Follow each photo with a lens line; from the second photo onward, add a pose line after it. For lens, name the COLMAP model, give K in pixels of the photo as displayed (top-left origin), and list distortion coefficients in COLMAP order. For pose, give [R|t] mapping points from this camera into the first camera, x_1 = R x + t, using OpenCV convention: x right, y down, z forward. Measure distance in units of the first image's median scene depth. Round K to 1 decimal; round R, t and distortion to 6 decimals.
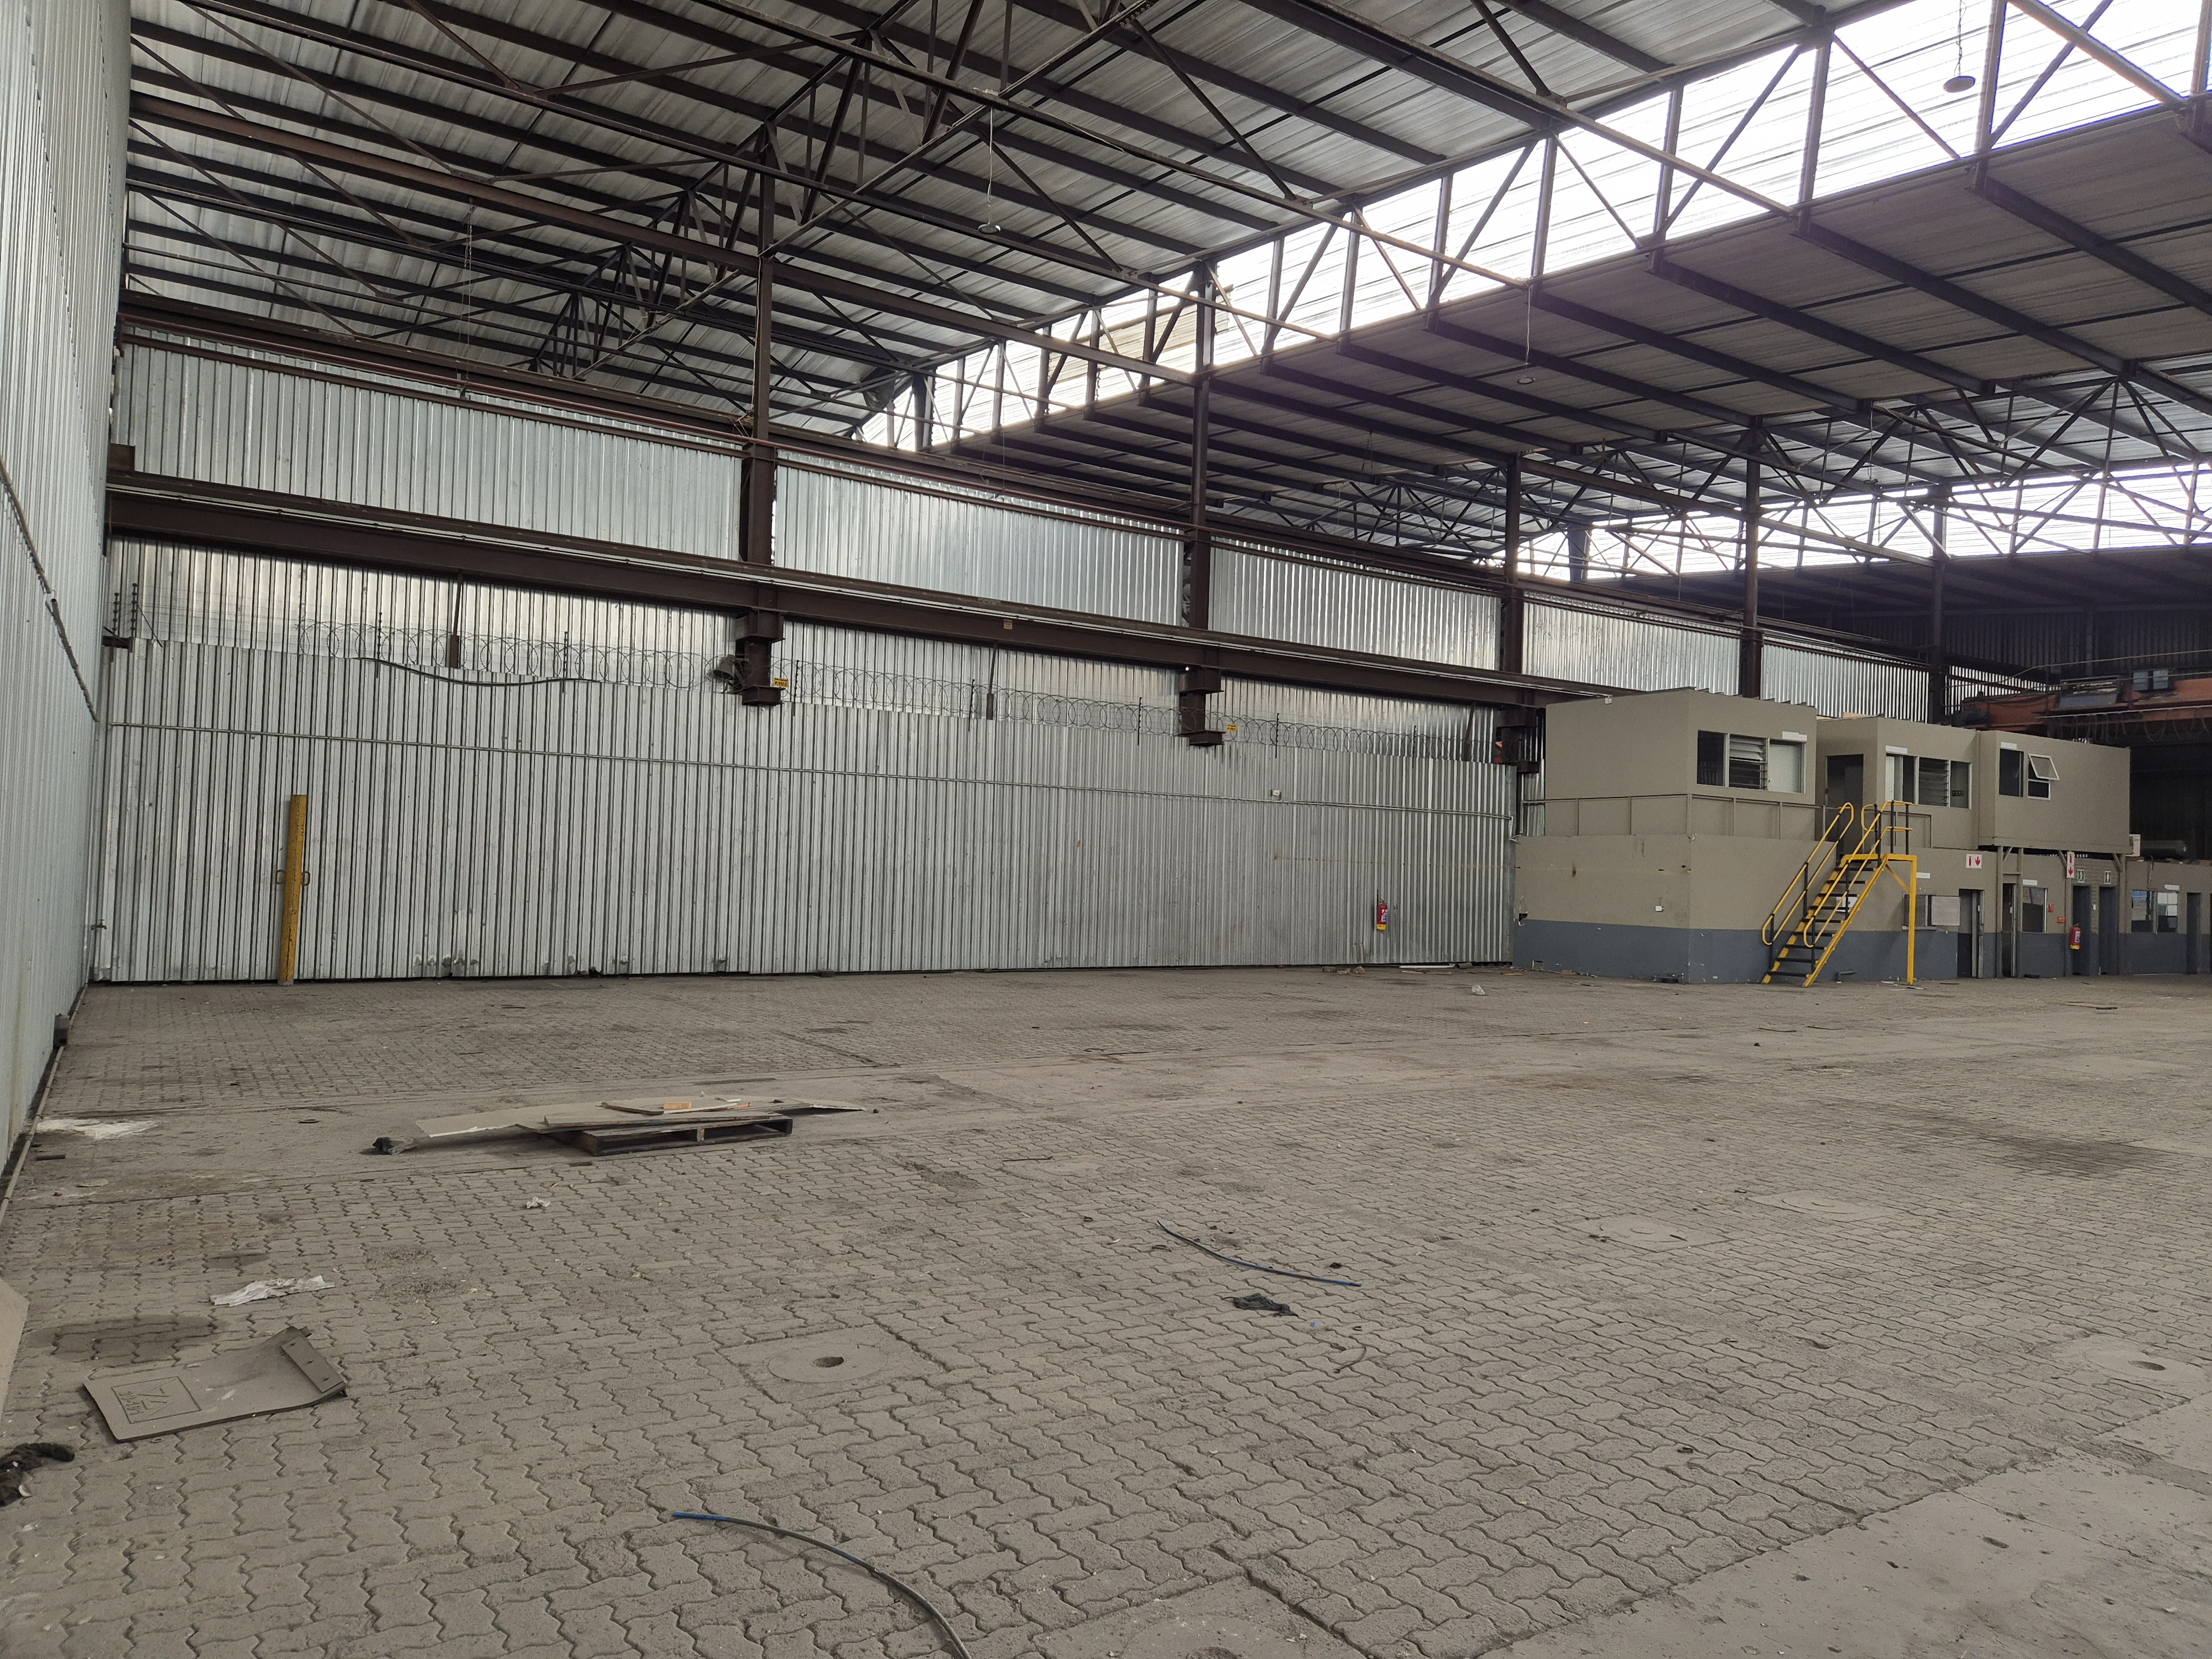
lens RADIAL K [[1473.6, 0, 1134.3], [0, 1473.6, 828.3], [0, 0, 1]] dist [0.070859, -0.062409]
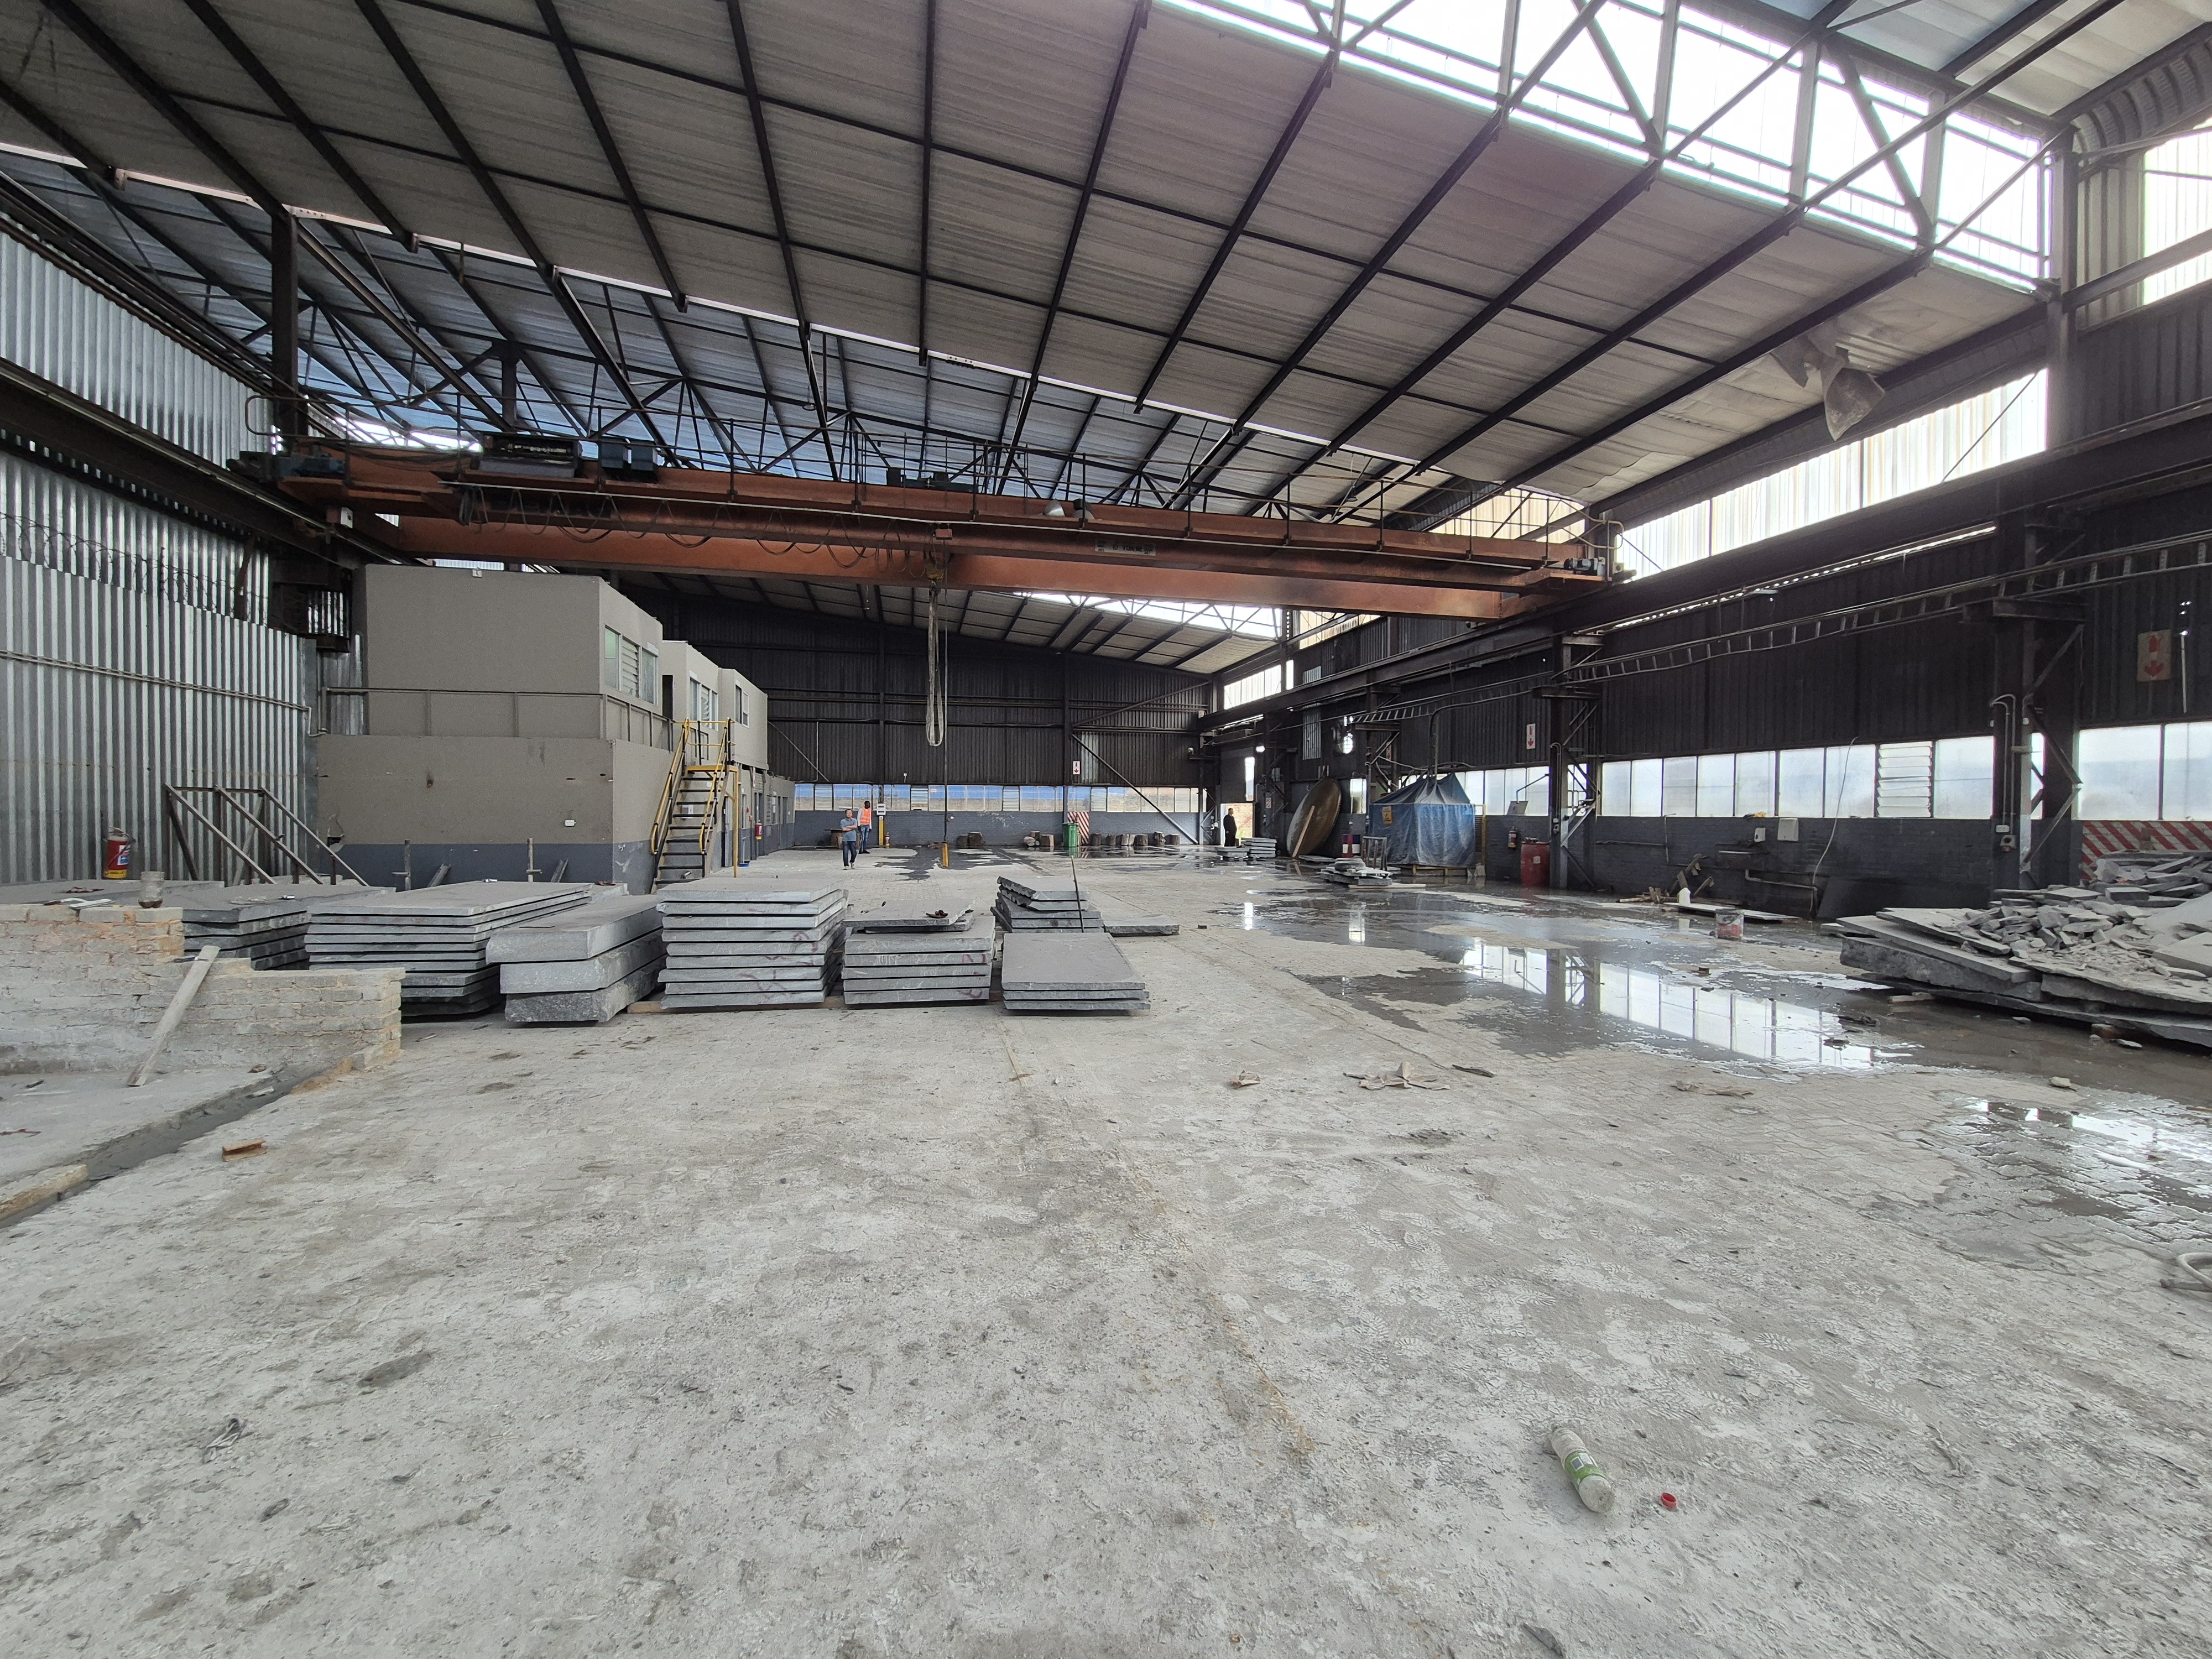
lens RADIAL K [[907.8, 0, 1121.0], [0, 907.8, 815.9], [0, 0, 1]] dist [-0.003573, 0.002379]
pose [[0.344937, -0.035543, 0.937953, -0.031566], [-0.019244, 0.998805, 0.044926, 0.018027], [-0.938429, -0.033546, 0.343841, 0.467925]]
